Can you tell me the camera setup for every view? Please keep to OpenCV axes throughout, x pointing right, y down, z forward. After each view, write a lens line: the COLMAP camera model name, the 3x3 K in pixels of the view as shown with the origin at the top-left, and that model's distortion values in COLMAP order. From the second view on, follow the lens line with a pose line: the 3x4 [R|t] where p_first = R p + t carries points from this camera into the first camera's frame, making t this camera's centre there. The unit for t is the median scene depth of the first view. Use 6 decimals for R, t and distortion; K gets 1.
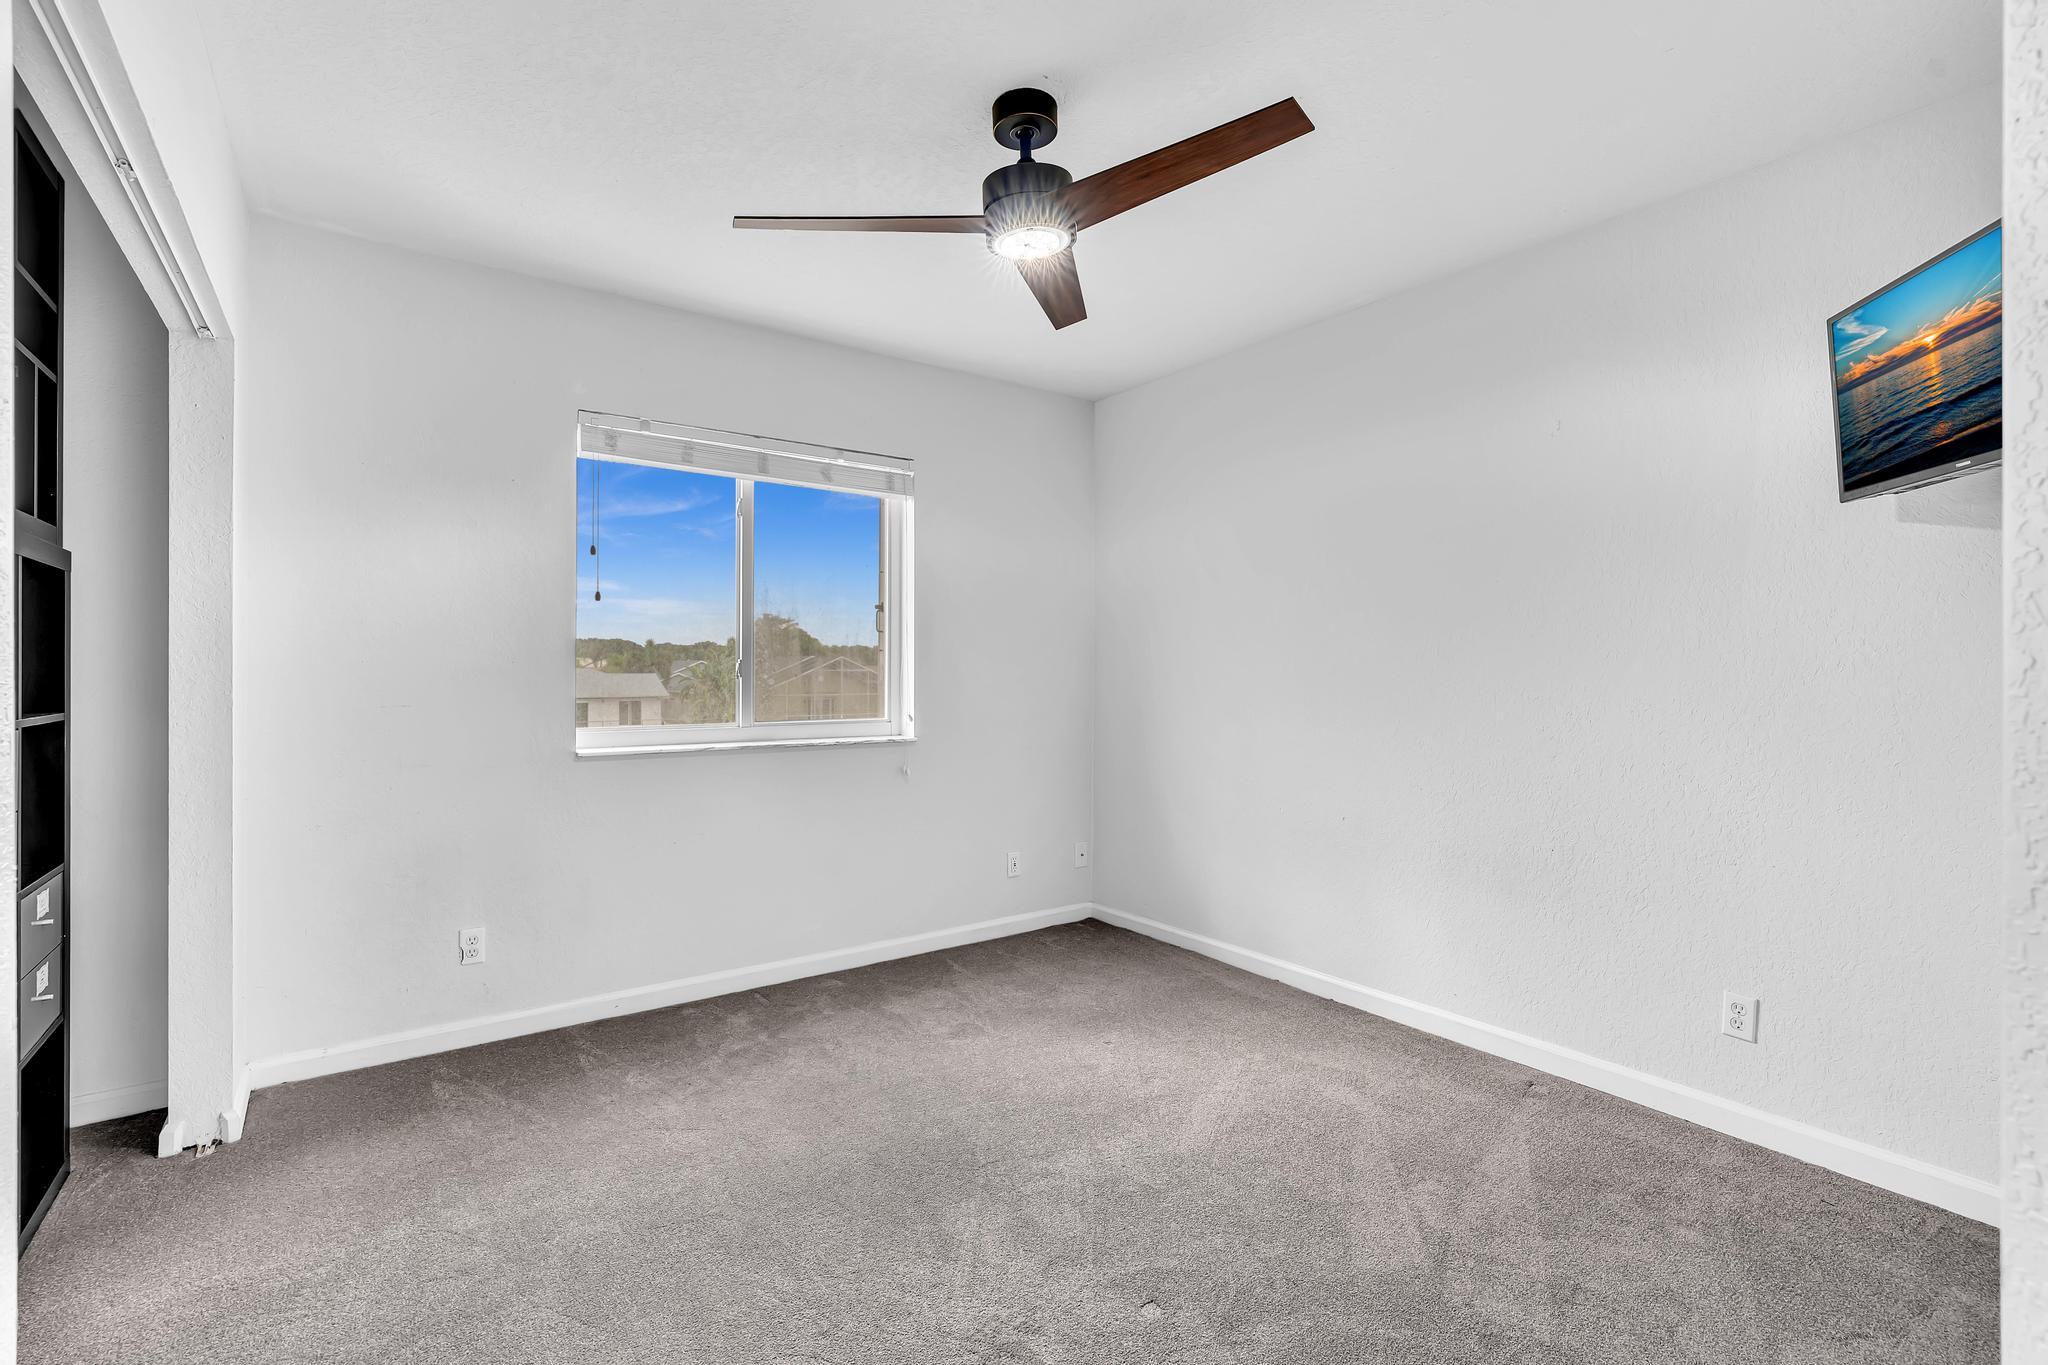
lens RADIAL K [[912.5, 0, 1023.4], [0, 912.5, 672.5], [0, 0, 1]] dist [-0.006327, 0.001776]
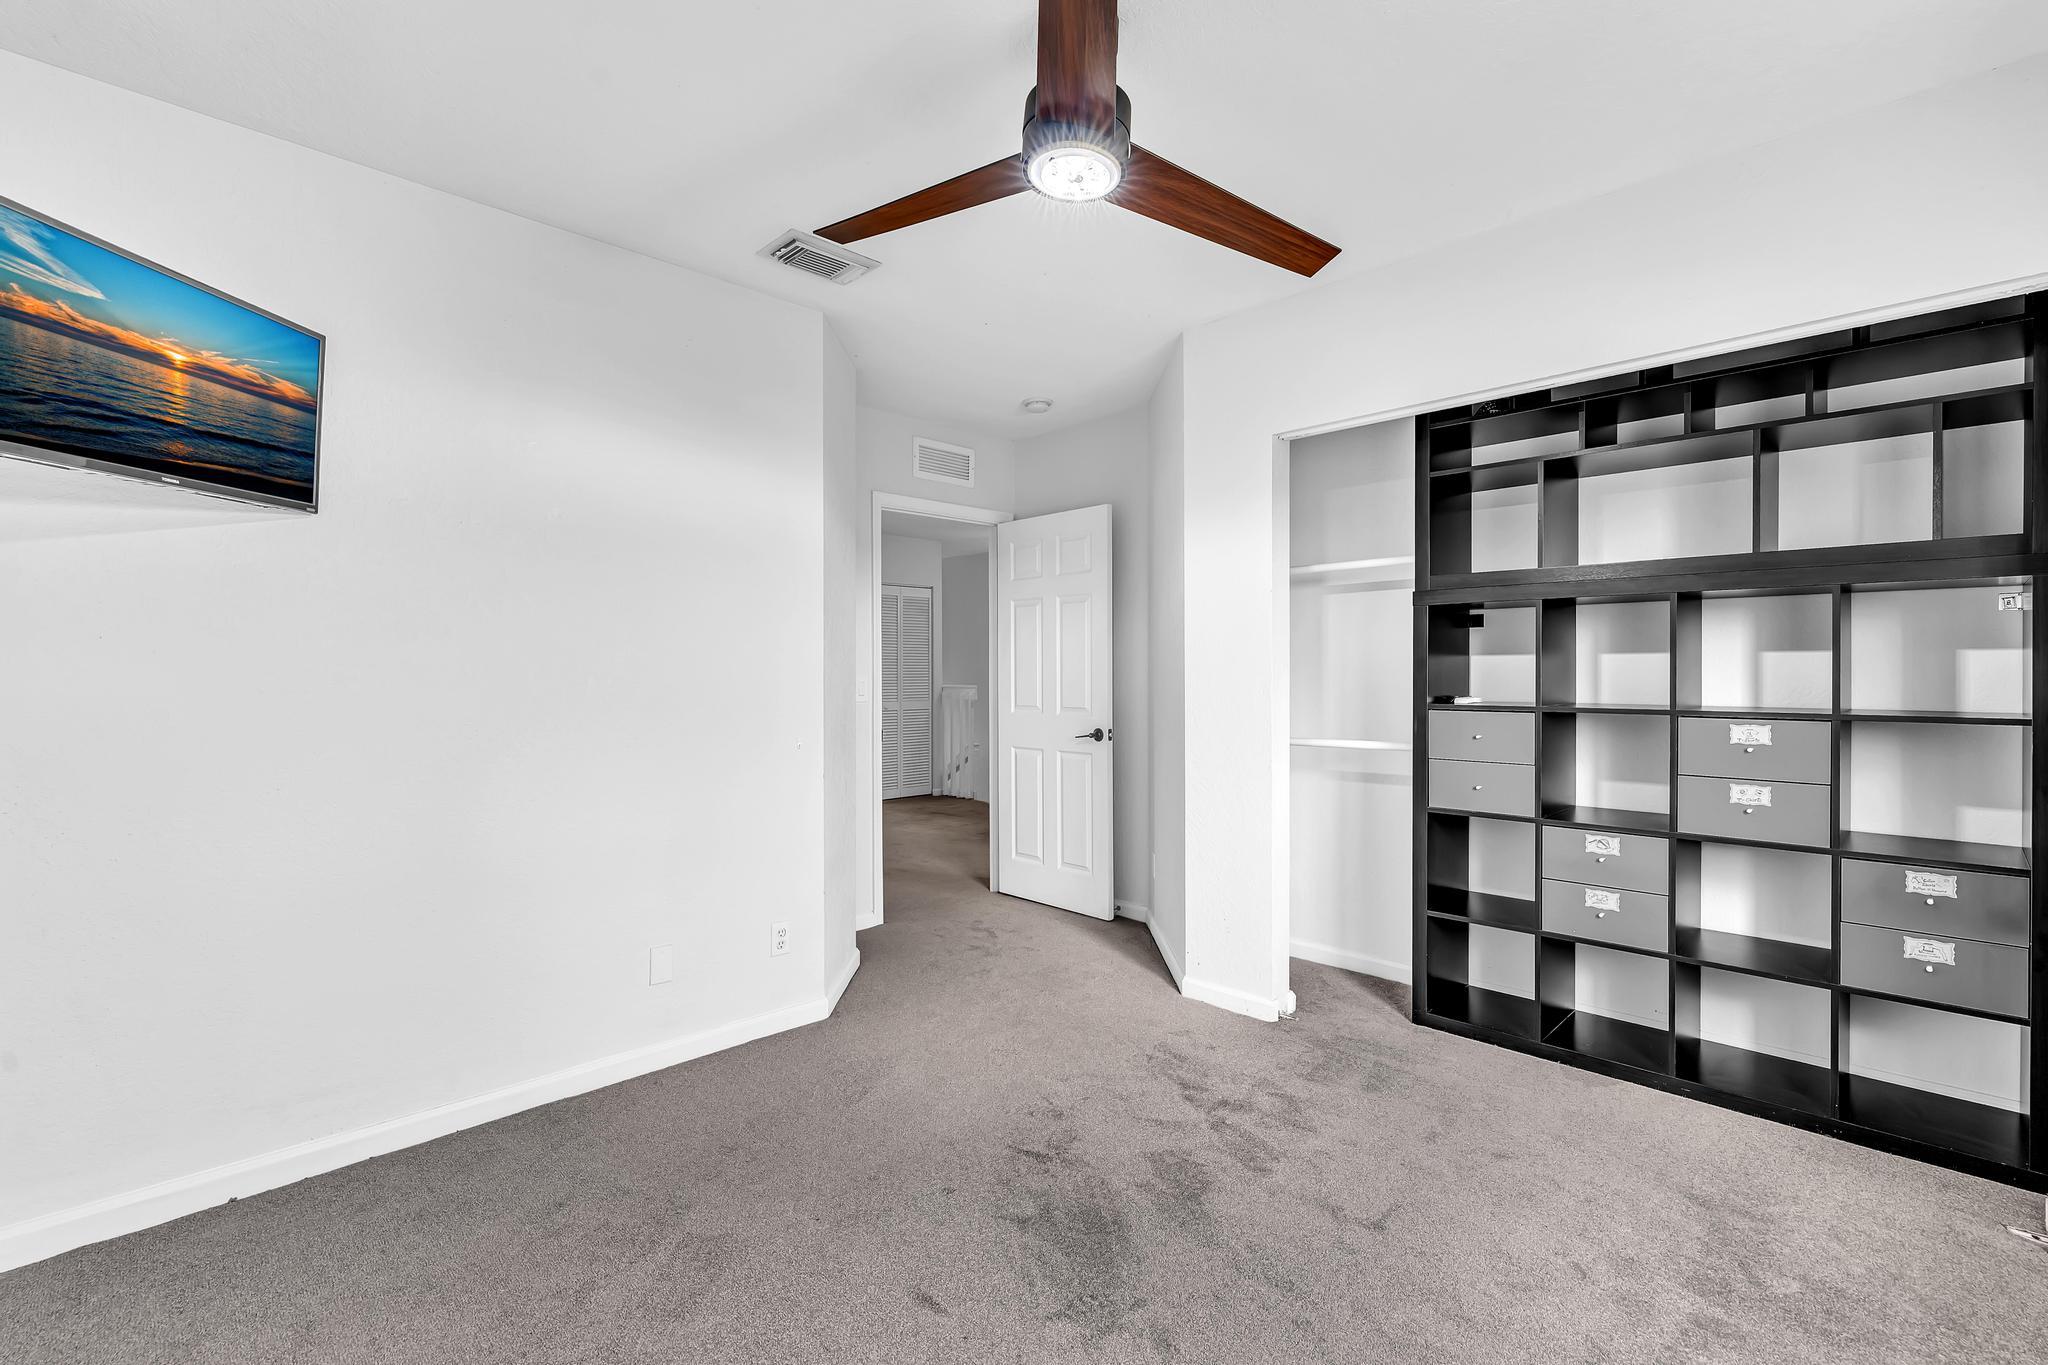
lens RADIAL K [[912.5, 0, 1023.4], [0, 912.5, 672.5], [0, 0, 1]] dist [-0.006327, 0.001776]
pose [[-0.988200, 0.005562, -0.153066, 0.124841], [0.004791, 0.999974, 0.005410, -0.010727], [0.153092, 0.004613, -0.988201, 1.152712]]
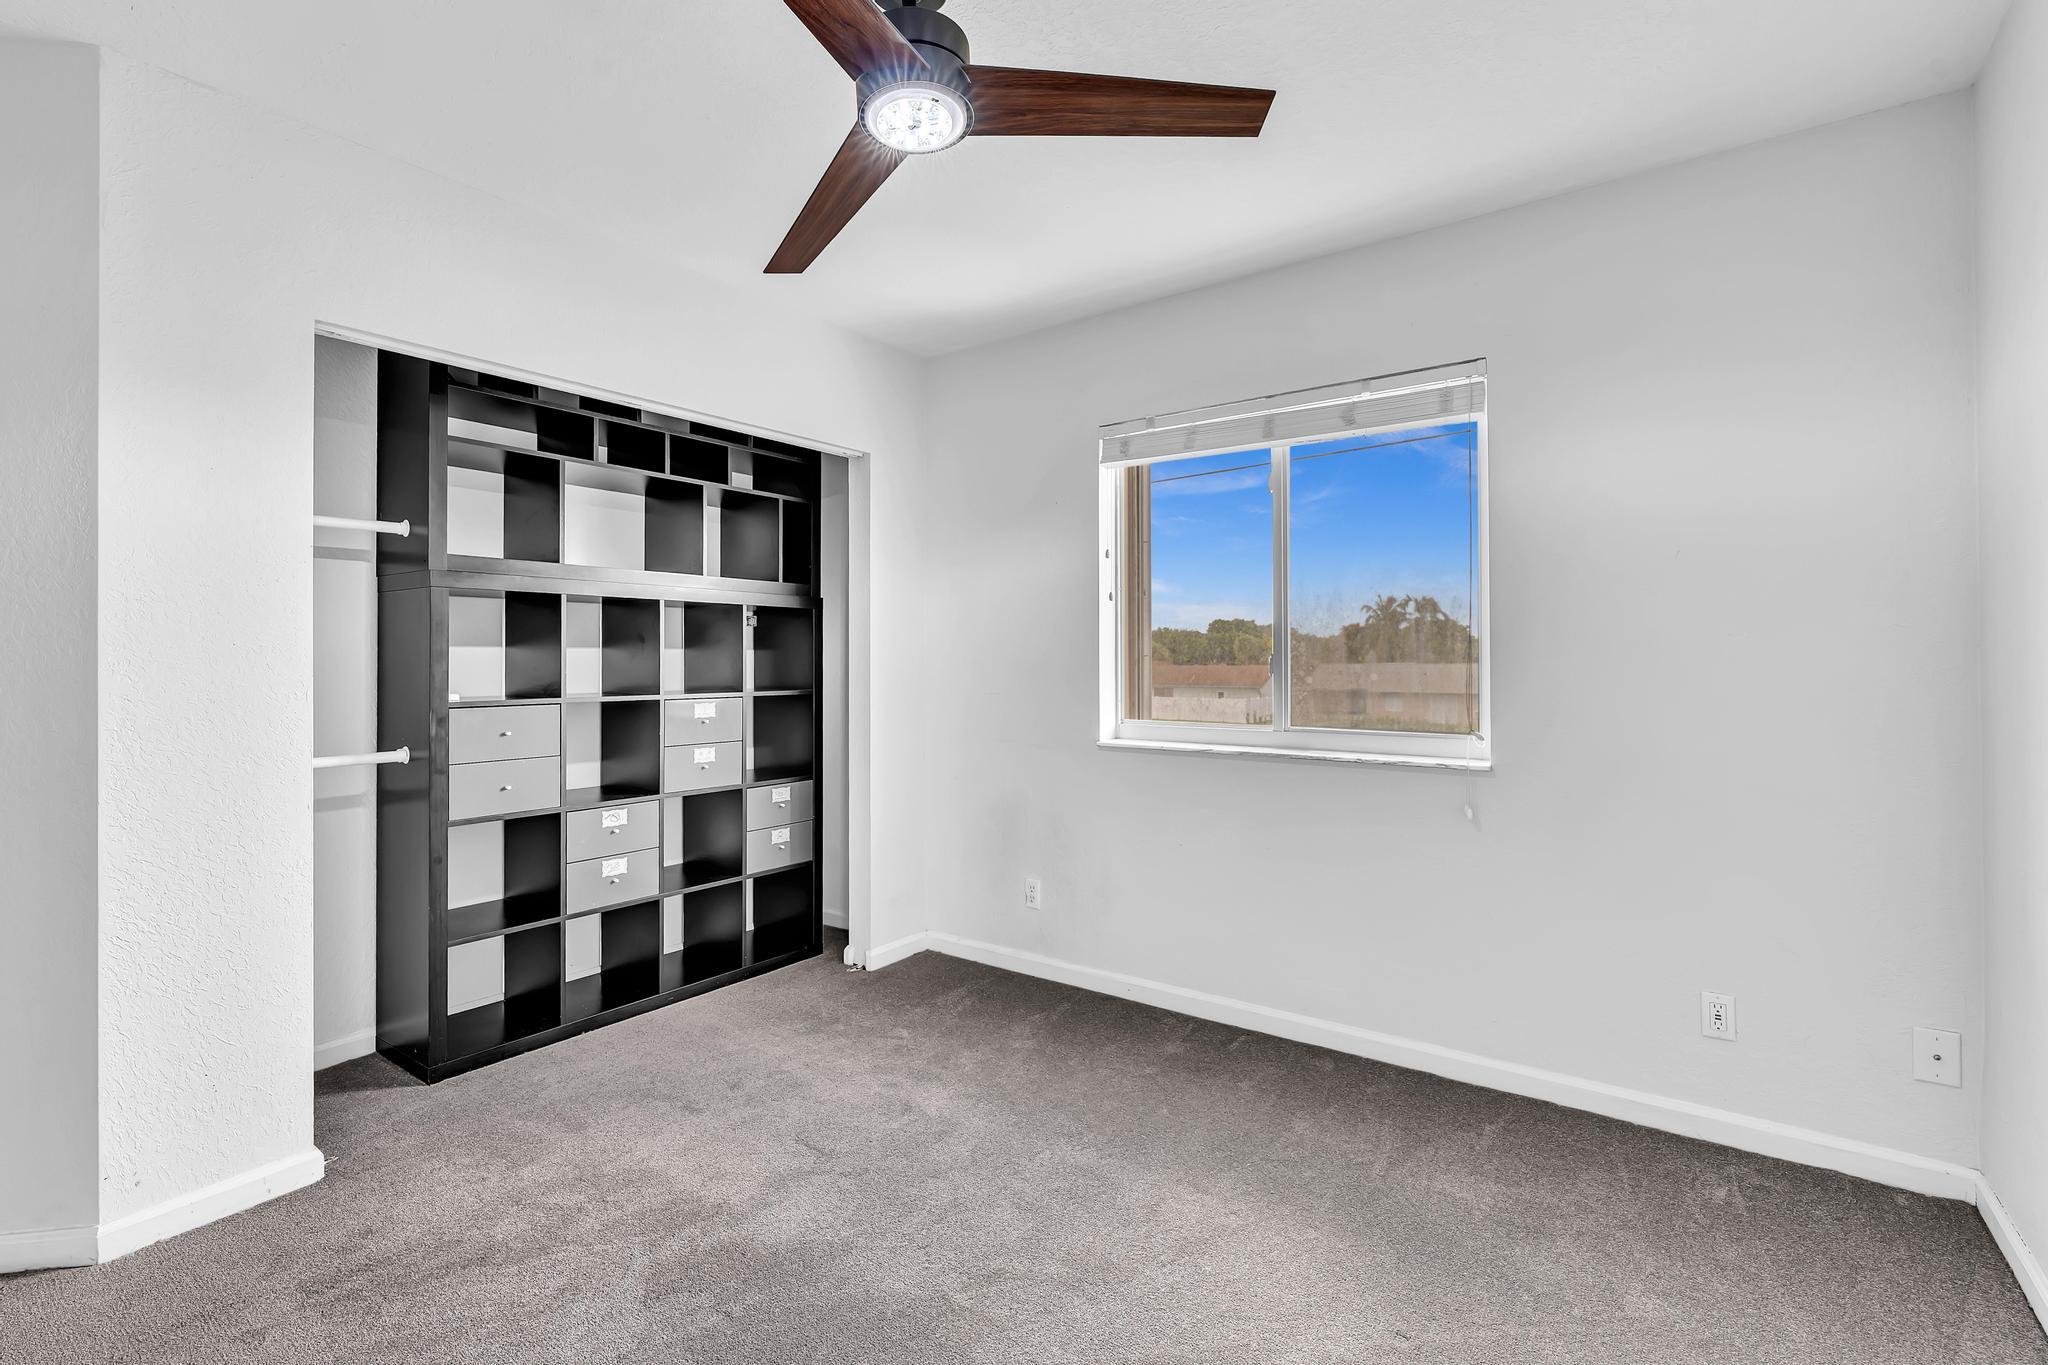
lens RADIAL K [[931.6, 0, 1004.5], [0, 931.6, 648.8], [0, 0, 1]] dist [-0.000469, 0.000469]
pose [[0.303120, -0.012335, -0.952873, 0.502749], [0.000084, 0.999917, -0.012917, -0.007867], [0.952952, 0.003835, 0.303096, 0.520125]]
